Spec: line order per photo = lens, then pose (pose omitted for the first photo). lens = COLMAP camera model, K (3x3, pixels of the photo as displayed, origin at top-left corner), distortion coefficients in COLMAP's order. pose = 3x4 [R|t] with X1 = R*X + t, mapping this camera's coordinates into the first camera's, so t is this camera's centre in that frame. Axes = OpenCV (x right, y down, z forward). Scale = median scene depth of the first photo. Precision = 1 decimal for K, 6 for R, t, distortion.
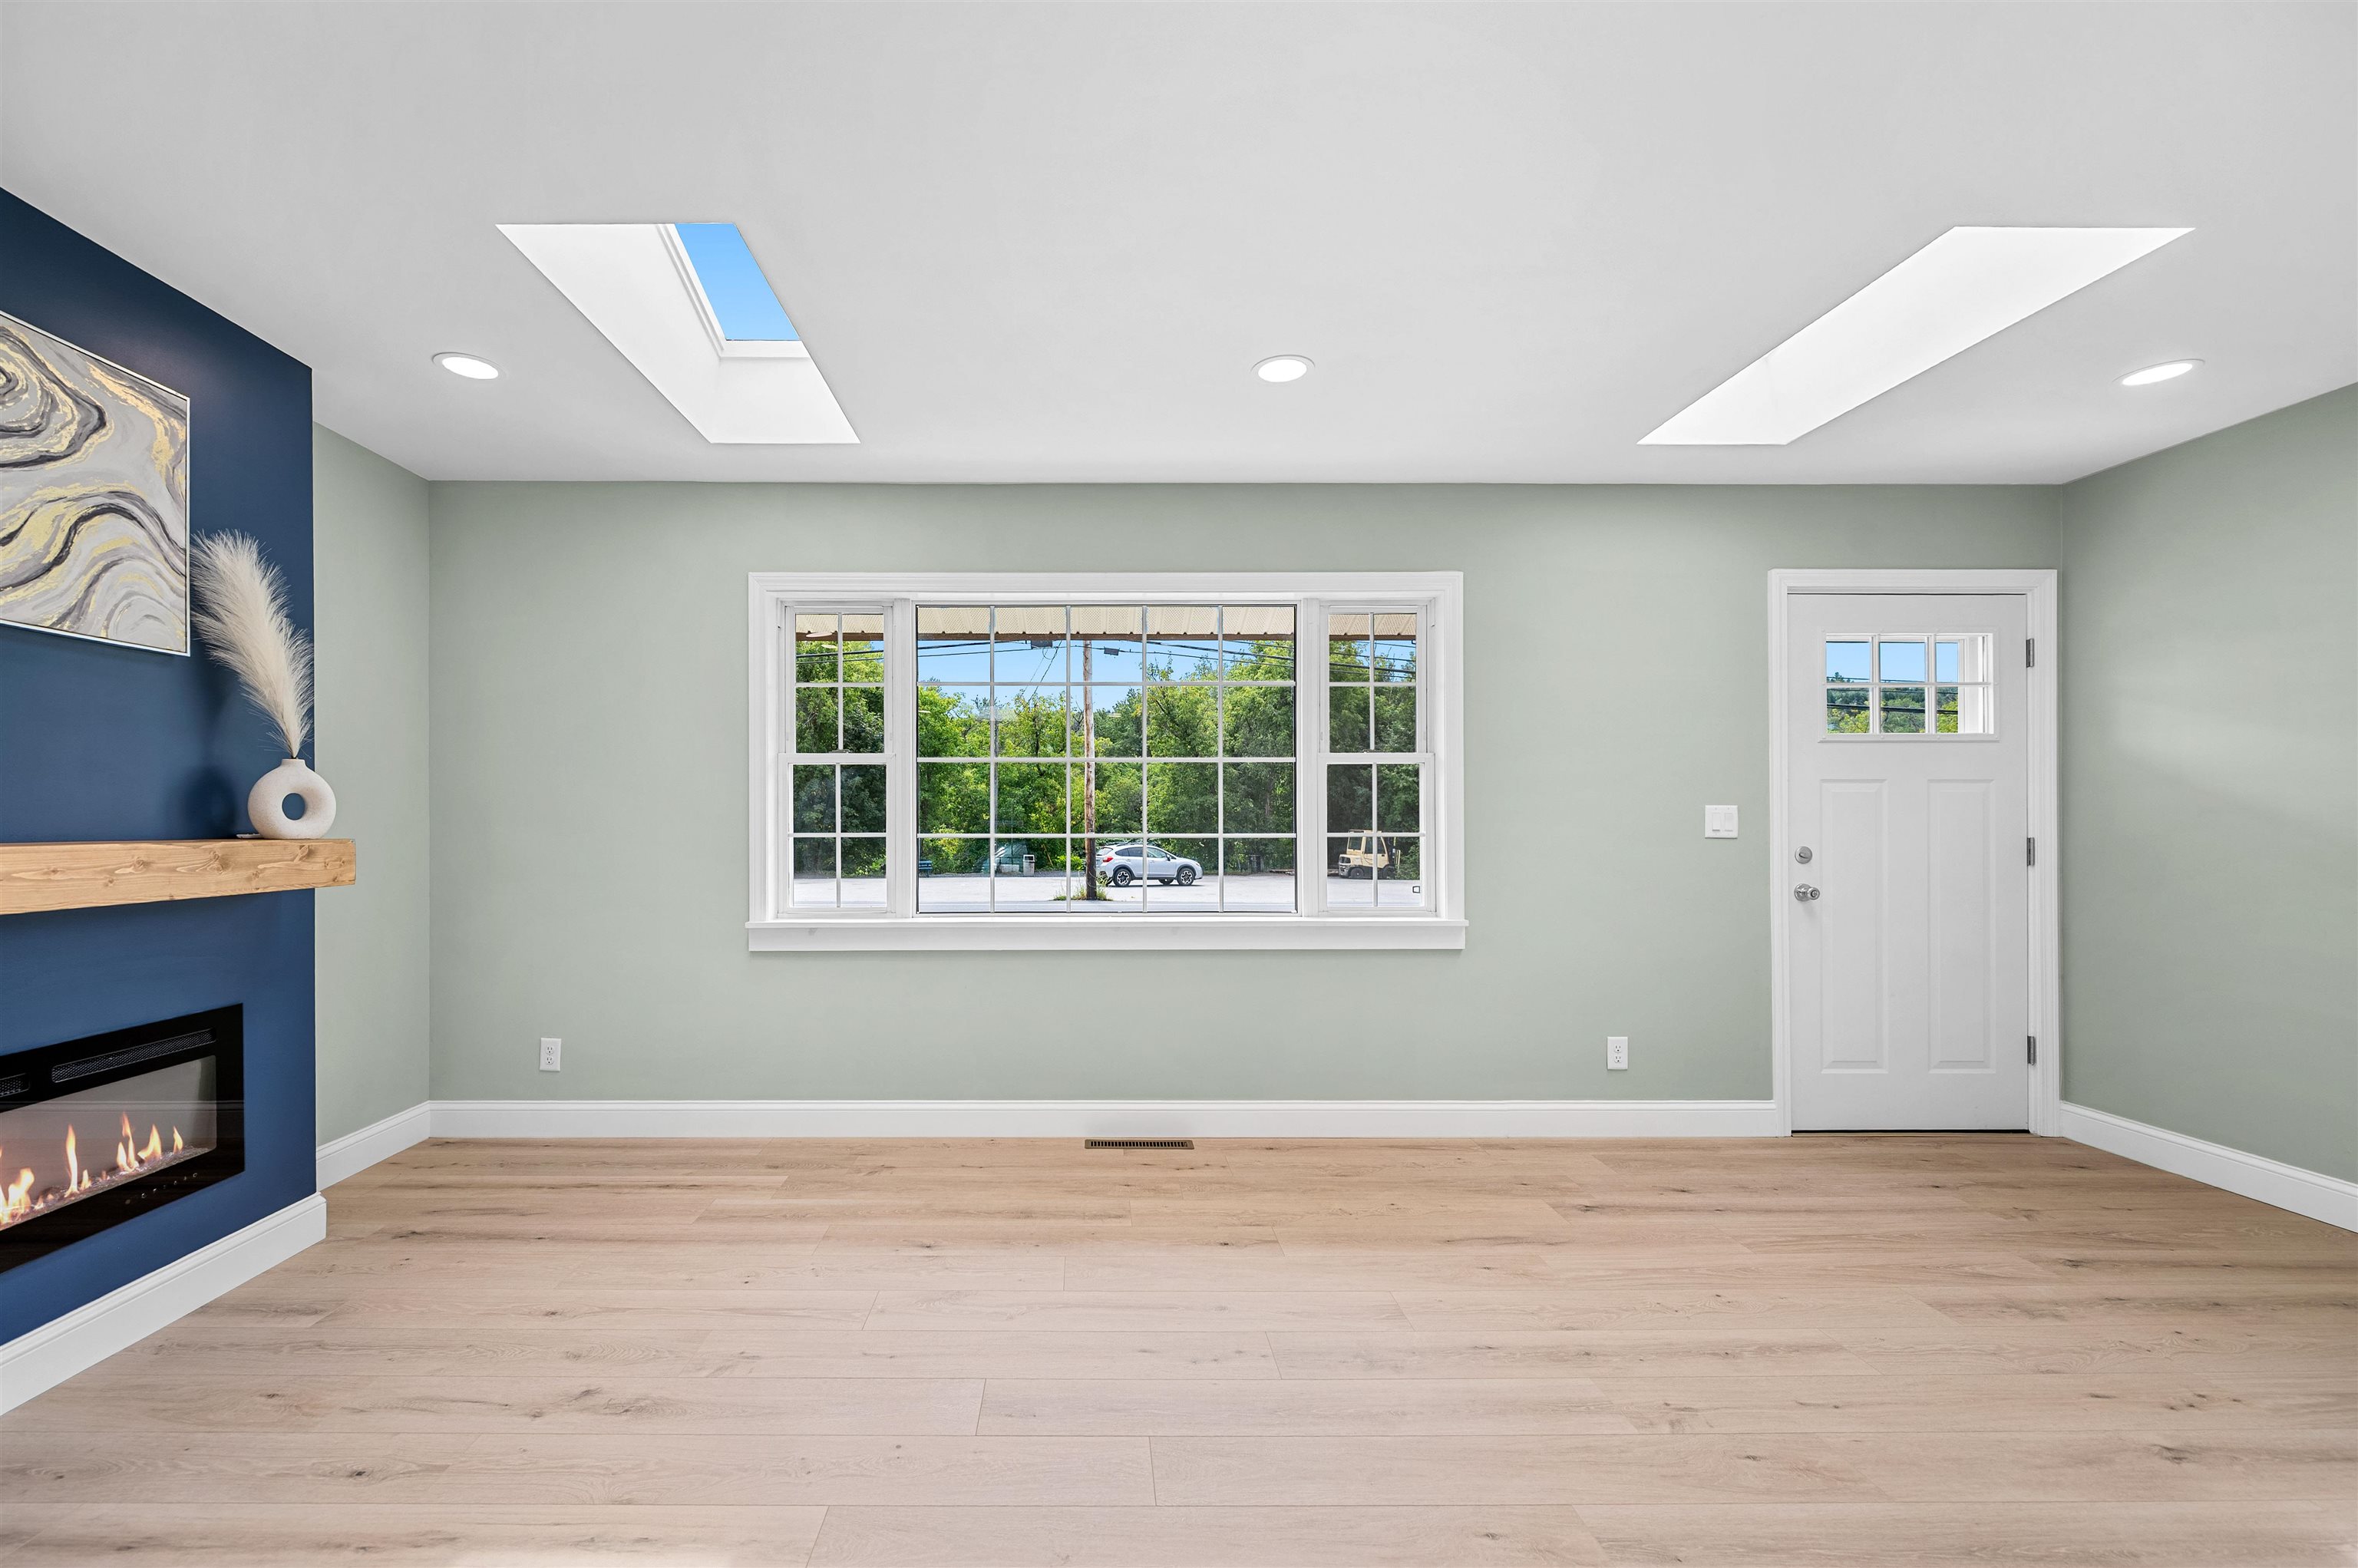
lens RADIAL K [[945.0, 0, 1112.5], [0, 945.0, 824.8], [0, 0, 1]] dist [-0.000577, 0.000152]
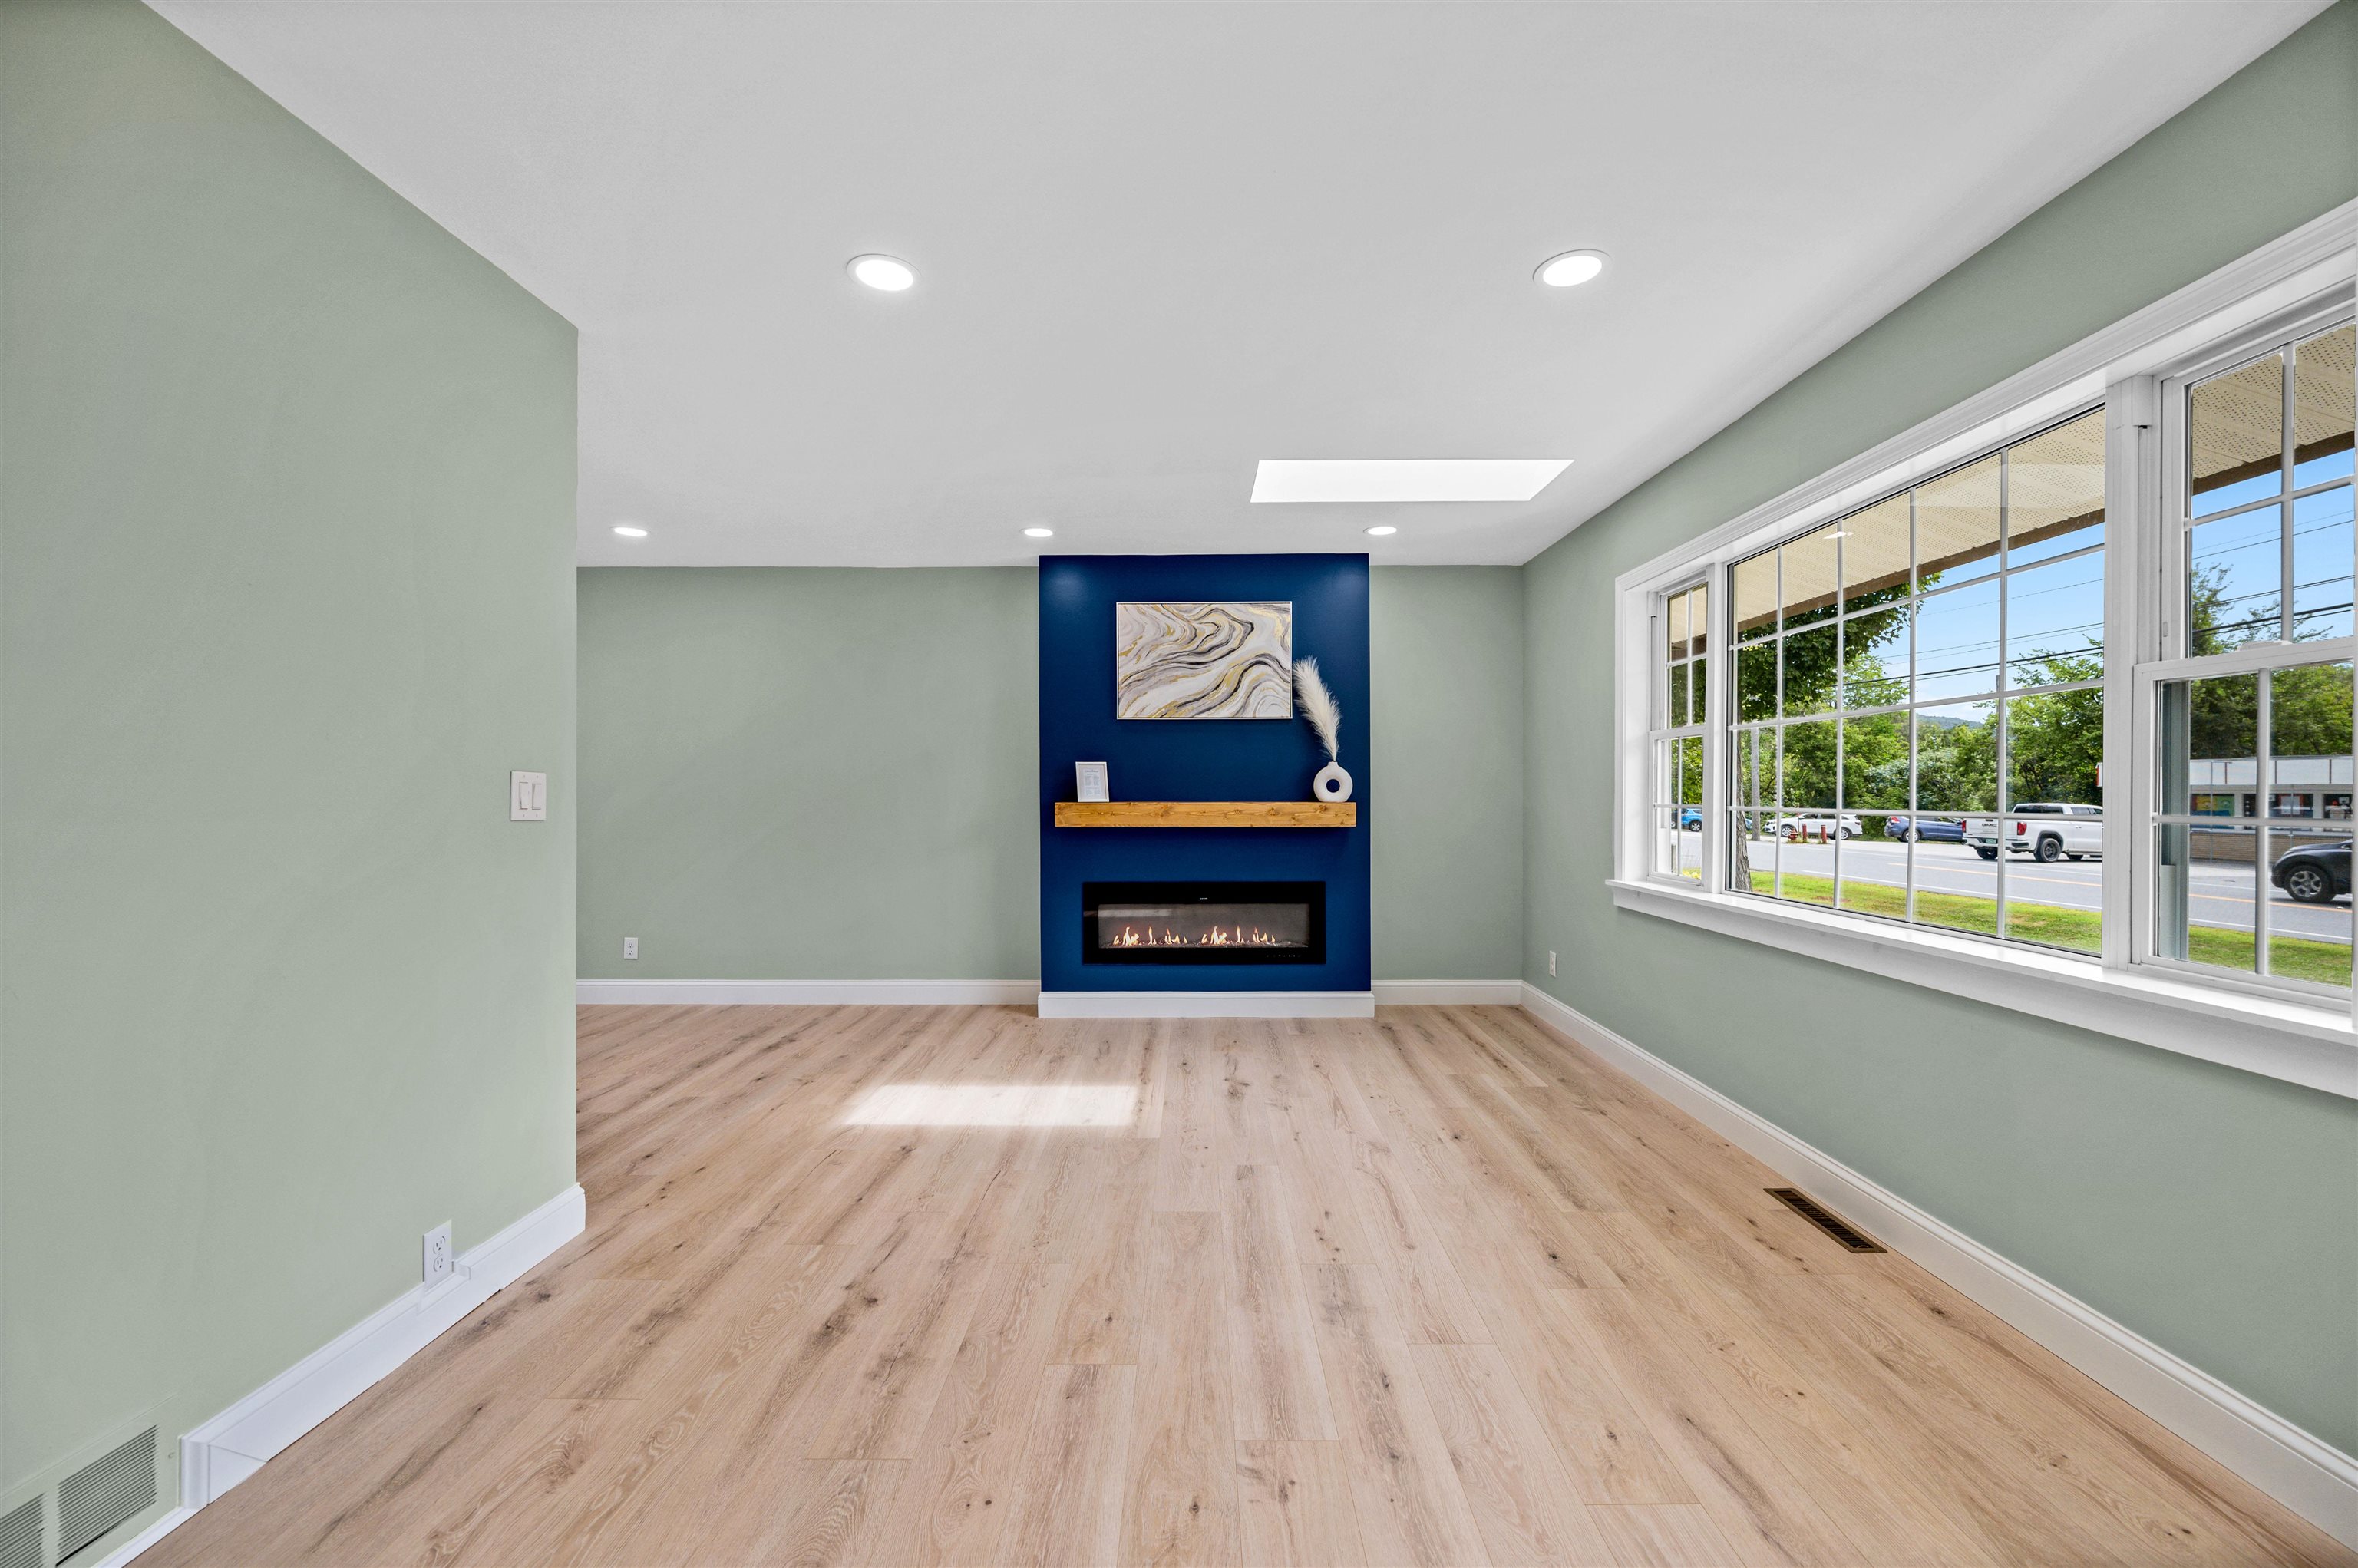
lens RADIAL K [[945.0, 0, 1209.1], [0, 945.0, 788.8], [0, 0, 1]] dist [-0.000577, 0.000152]
pose [[0.012863, -0.004661, -0.999906, 1.053753], [-0.002533, 0.999986, -0.004694, -0.002643], [0.999914, 0.002593, 0.012851, 0.670552]]
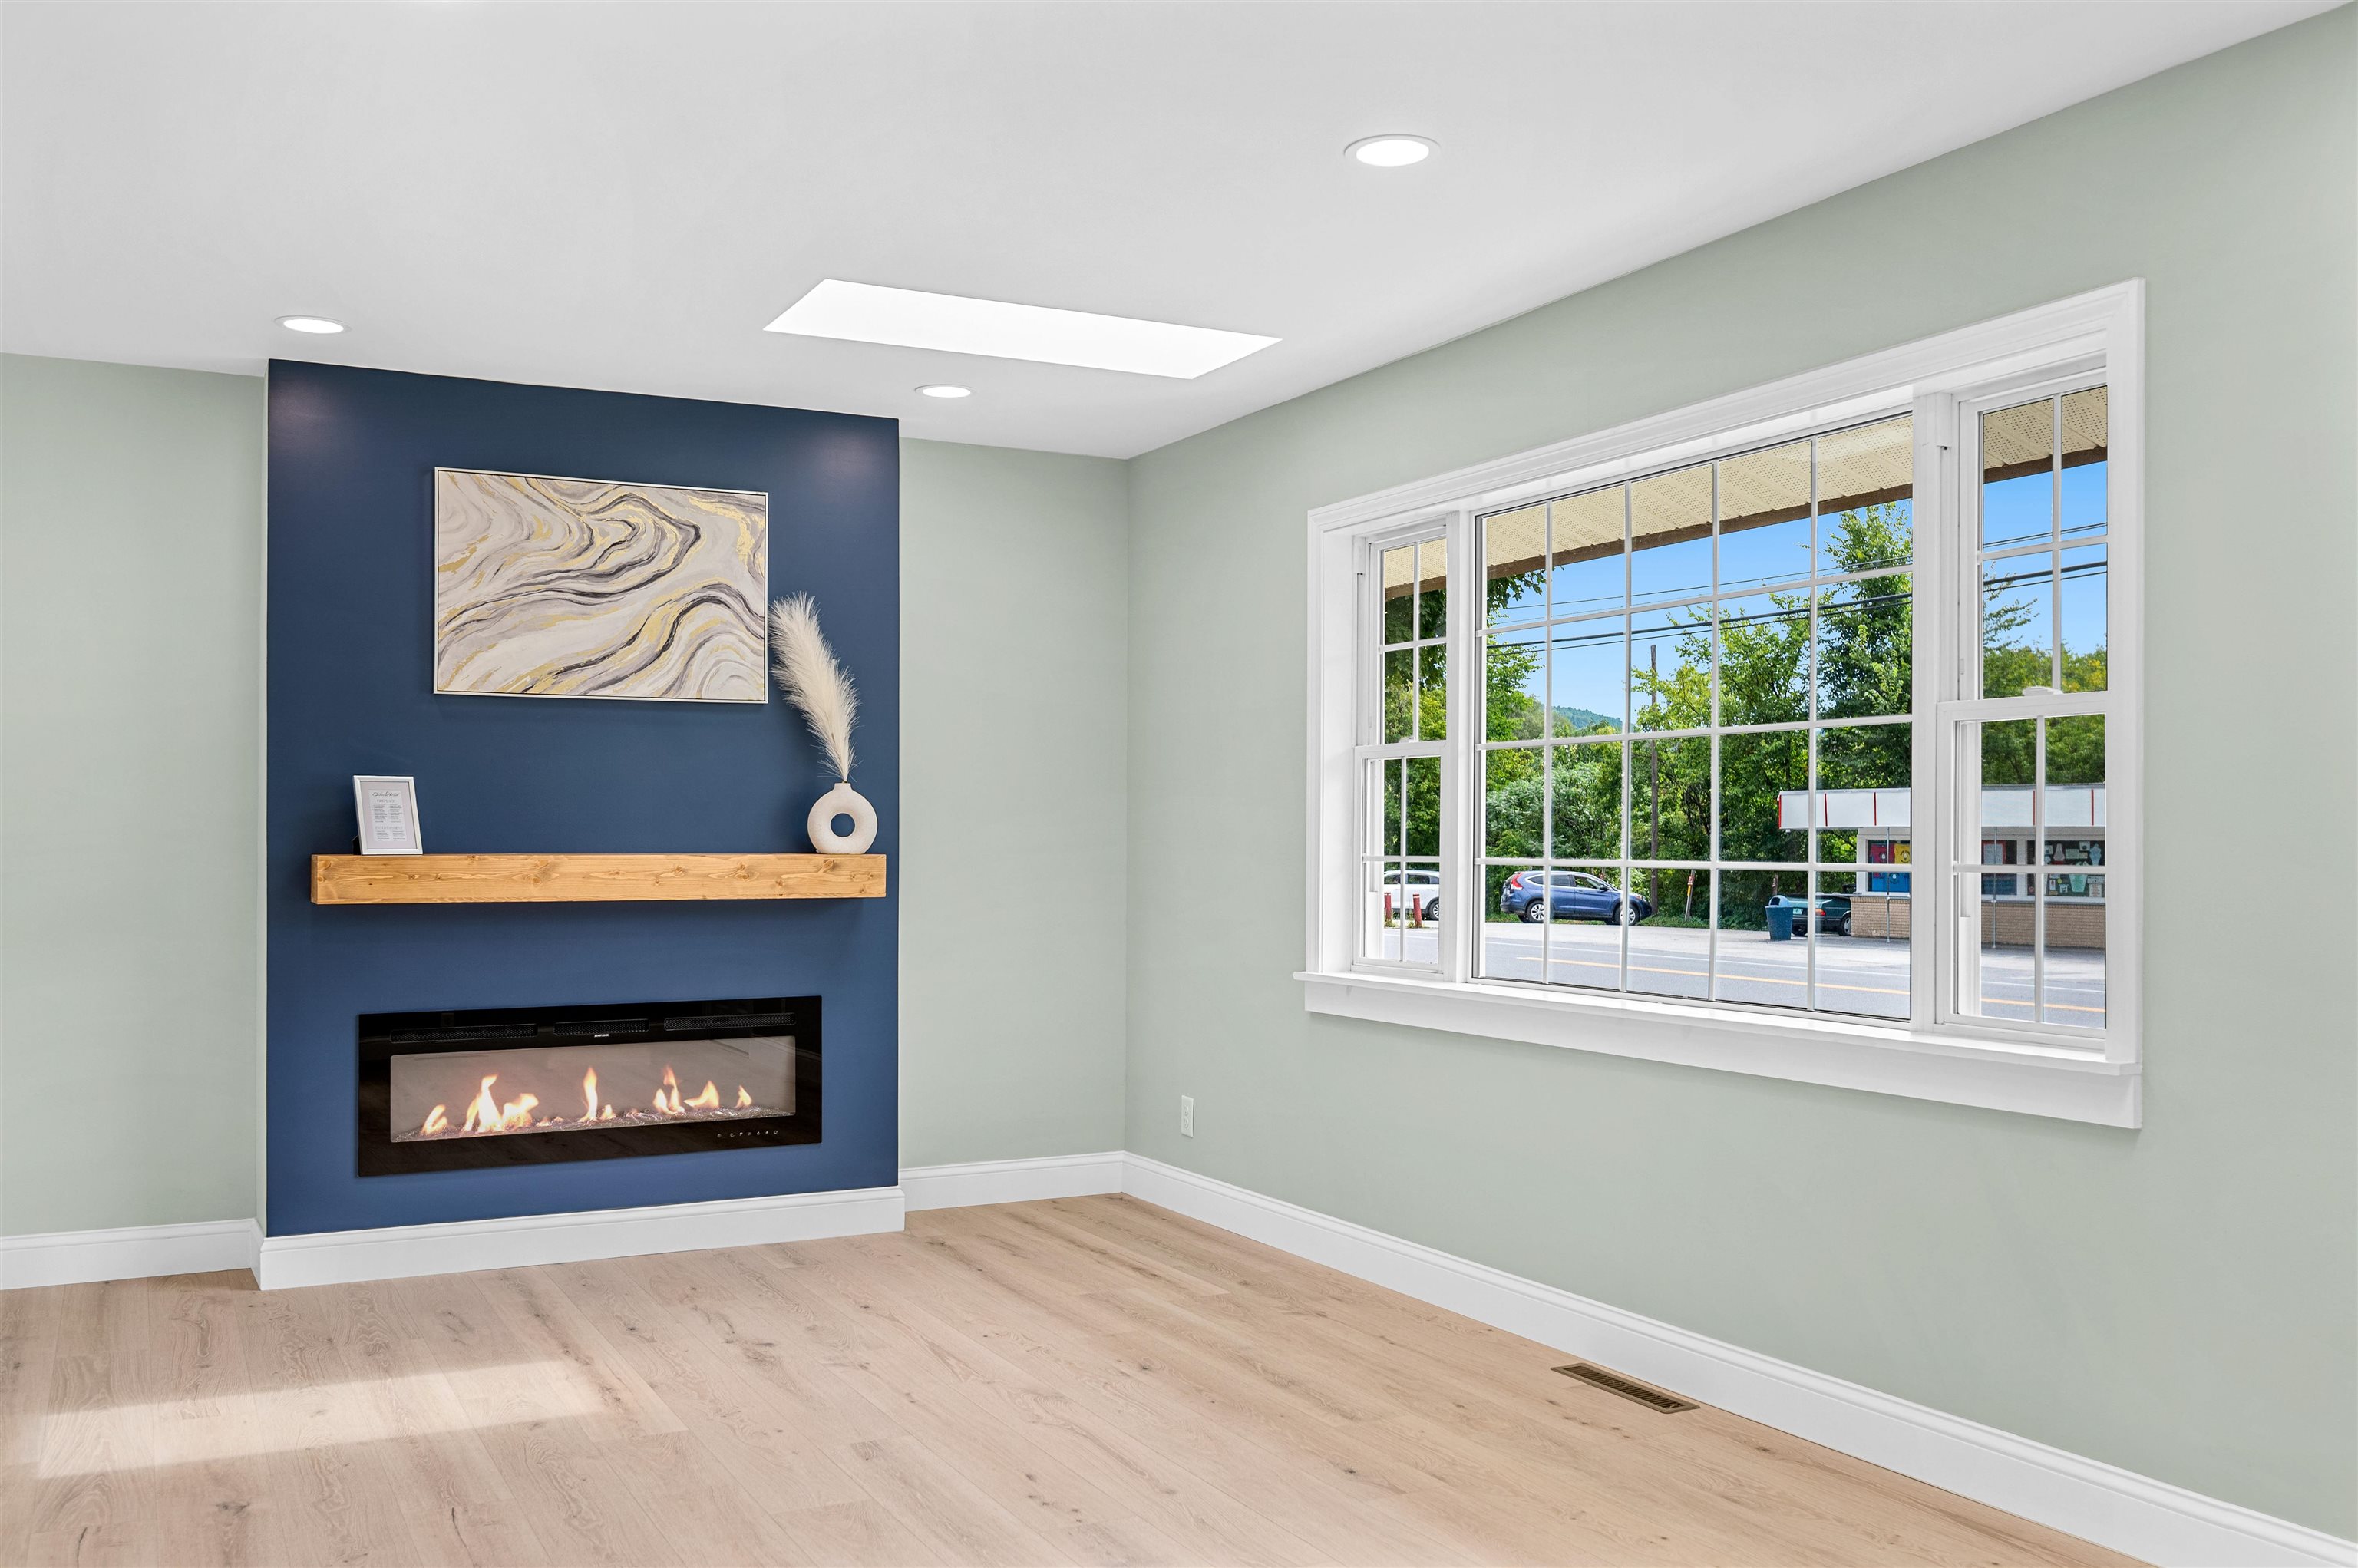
lens RADIAL K [[1995.6, 0, 1234.6], [0, 1995.6, 806.1], [0, 0, 1]] dist [0.004508, -0.008257]
pose [[0.481826, -0.013411, -0.876164, 1.356695], [-0.003877, 0.999840, -0.017437, -0.002281], [0.876258, 0.011798, 0.481697, 0.247318]]
